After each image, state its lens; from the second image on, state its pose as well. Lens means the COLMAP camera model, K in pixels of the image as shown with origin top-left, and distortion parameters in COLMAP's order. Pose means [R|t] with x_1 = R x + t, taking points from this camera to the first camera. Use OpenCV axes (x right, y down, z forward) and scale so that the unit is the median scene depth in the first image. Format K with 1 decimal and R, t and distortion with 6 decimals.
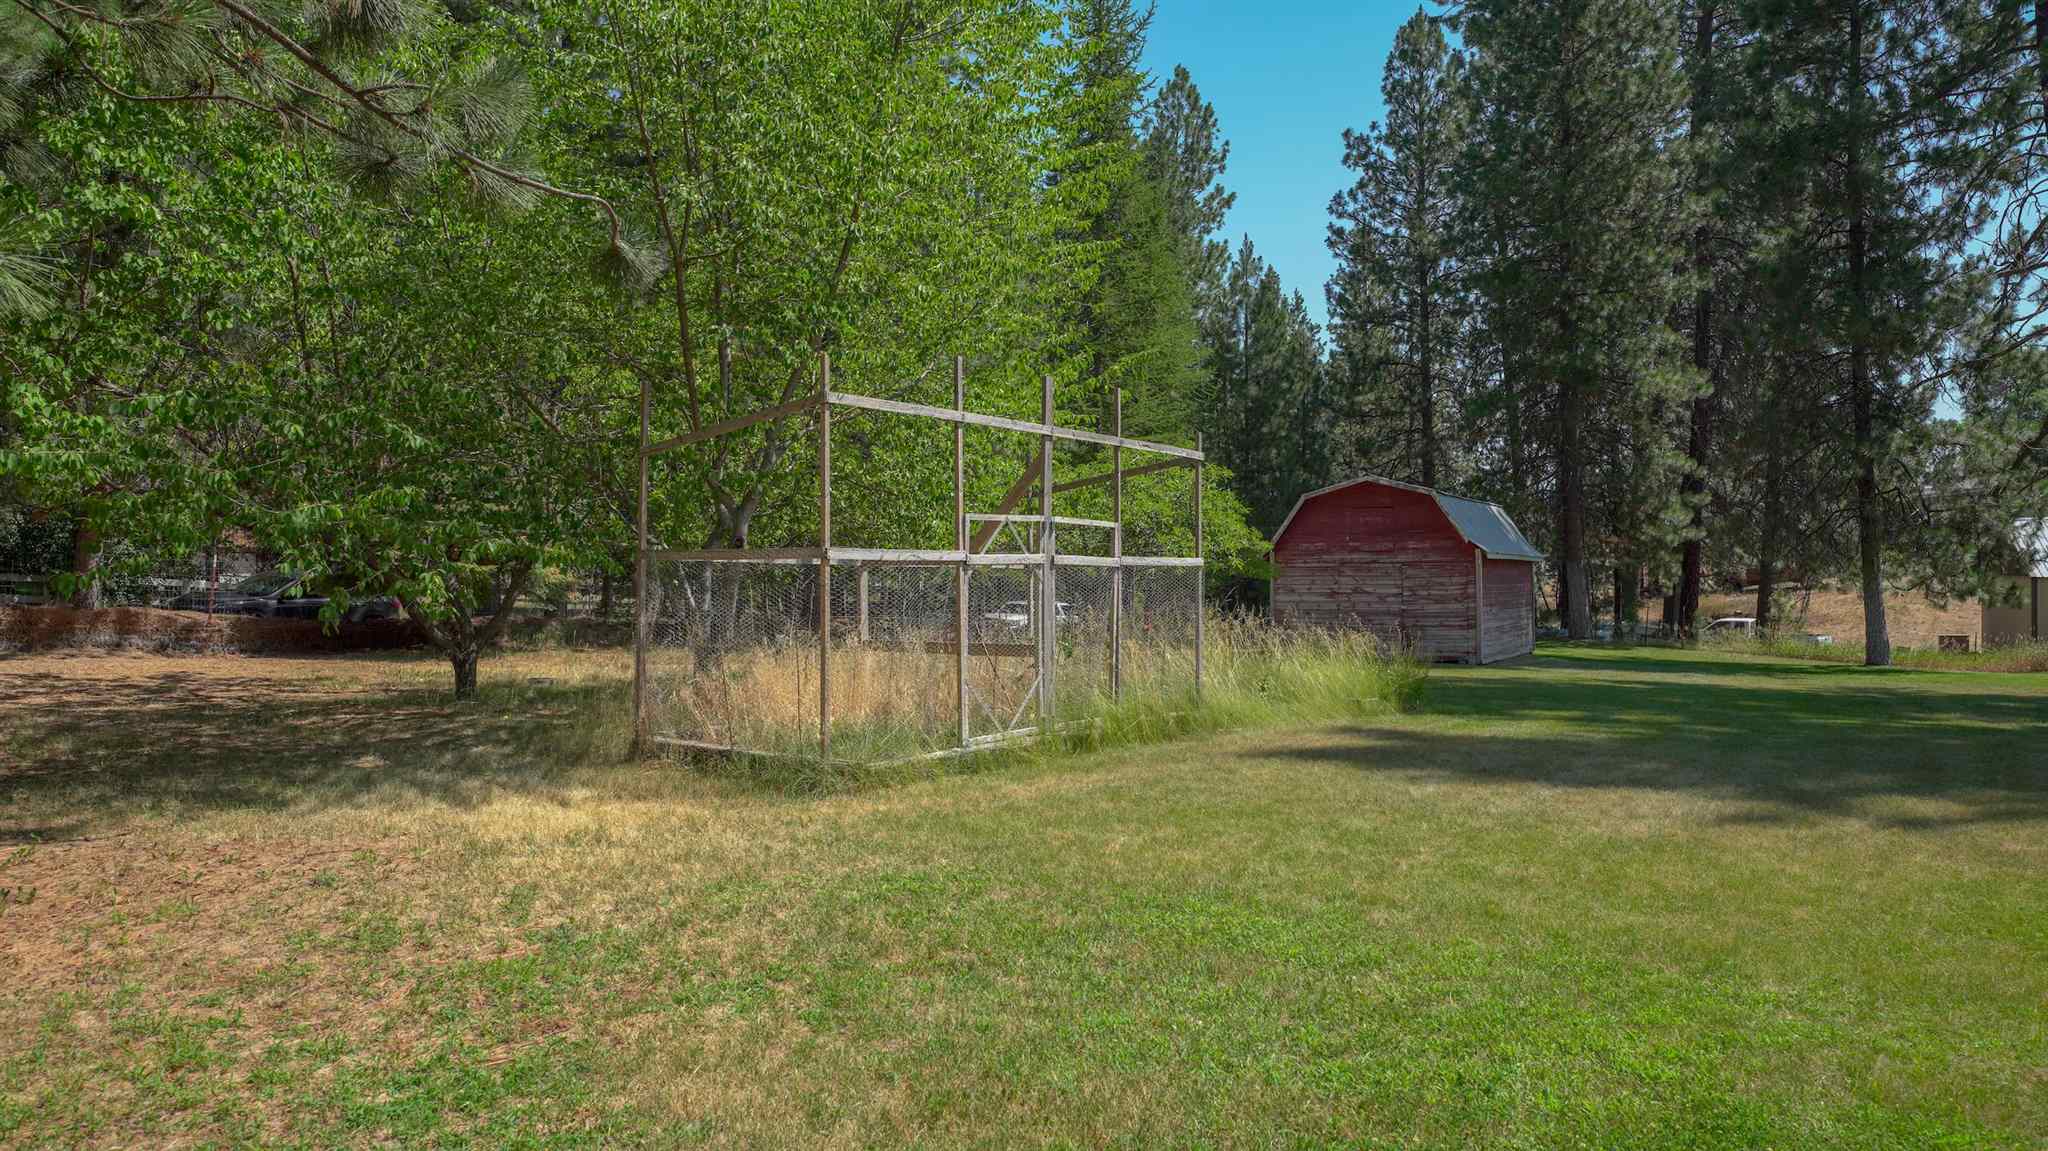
lens RADIAL K [[1461.9, 0, 1018.9], [0, 1461.9, 569.0], [0, 0, 1]] dist [0.002291, 0.000211]
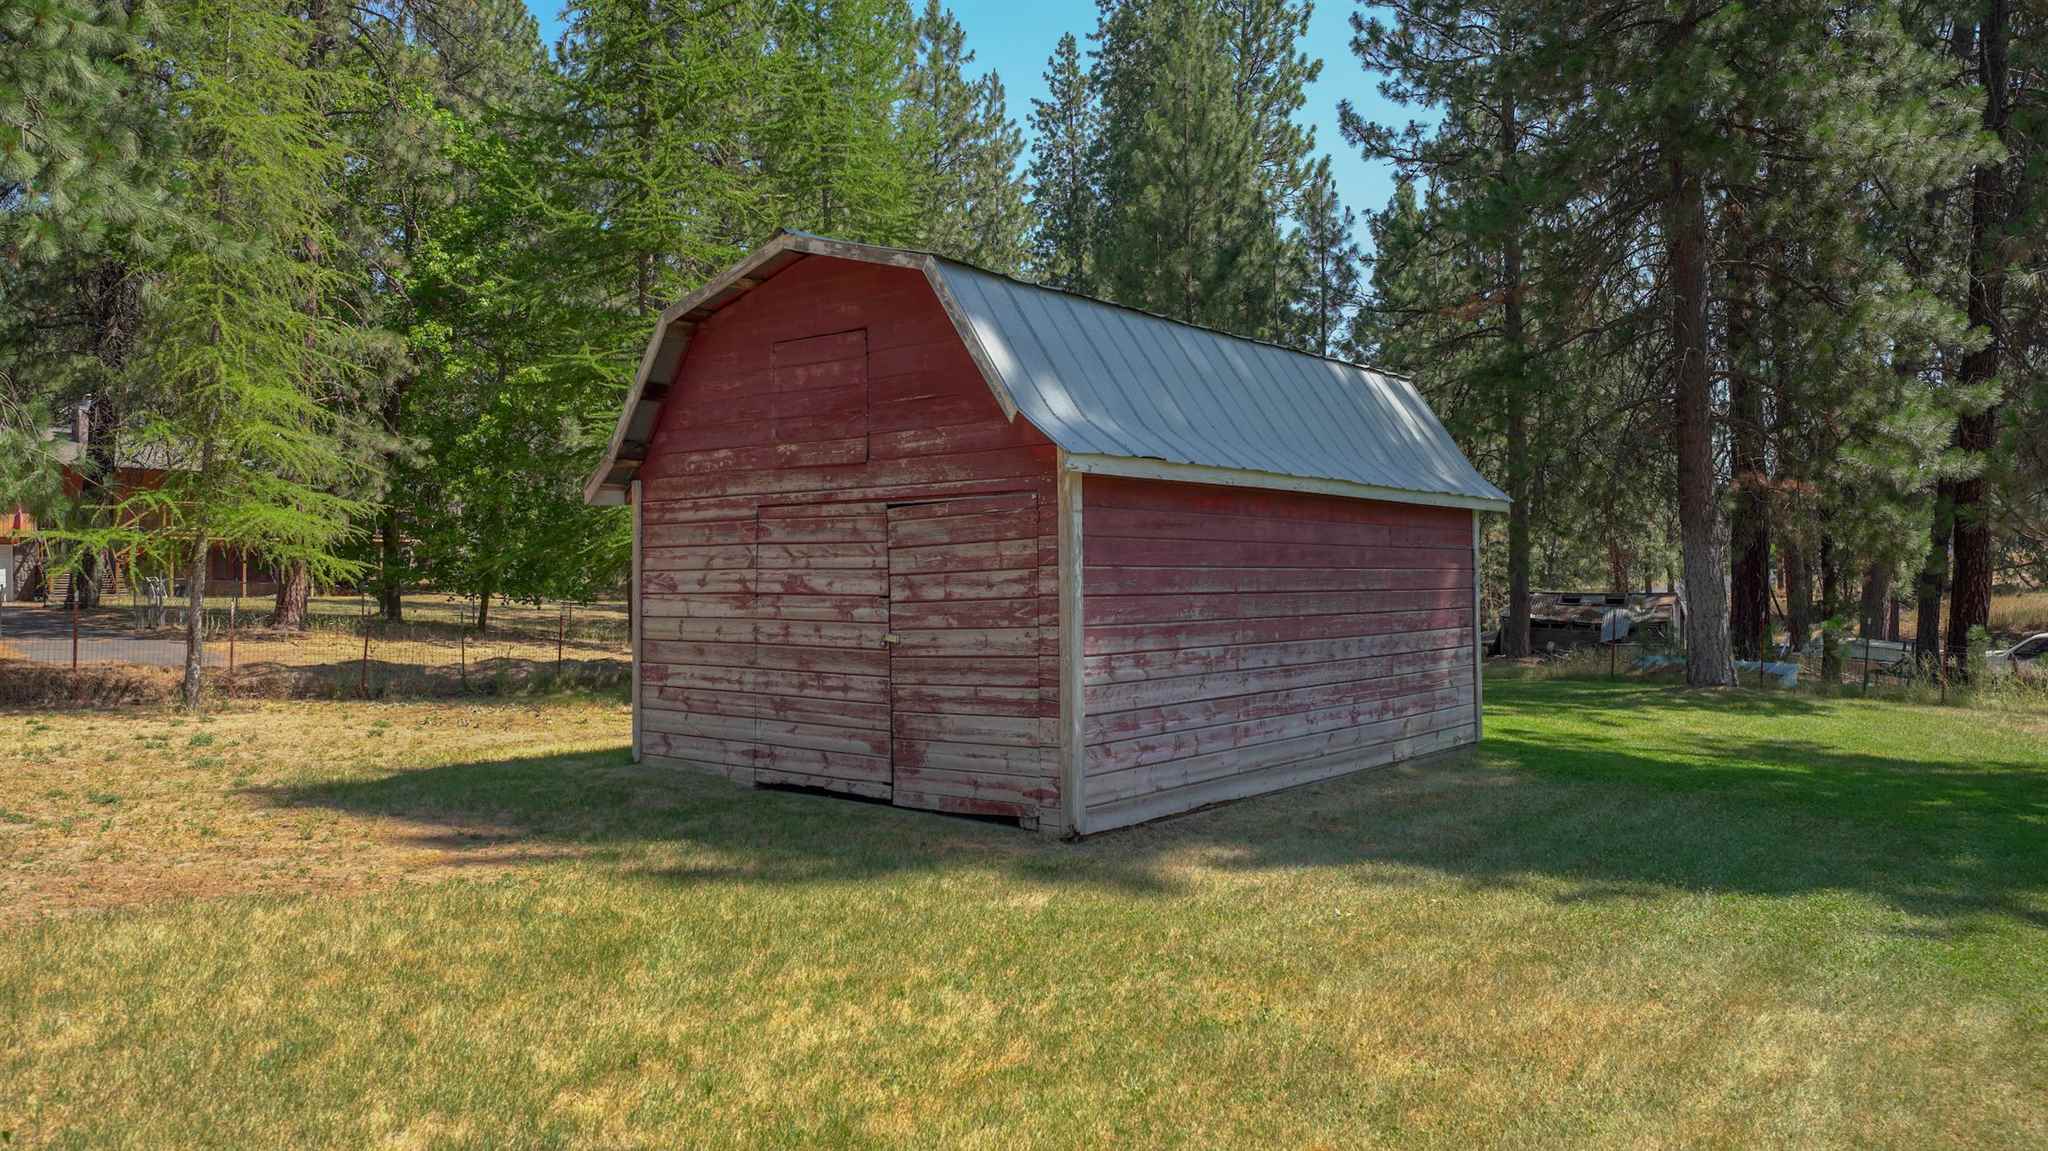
lens RADIAL K [[1384.0, 0, 1024.0], [0, 1384.0, 575.5], [0, 0, 1]] dist [0.000211, -0.000344]
pose [[0.982126, -0.002065, -0.188213, 0.340326], [0.003456, 0.999969, 0.007060, 0.010172], [0.188192, -0.007584, 0.982103, 0.689364]]
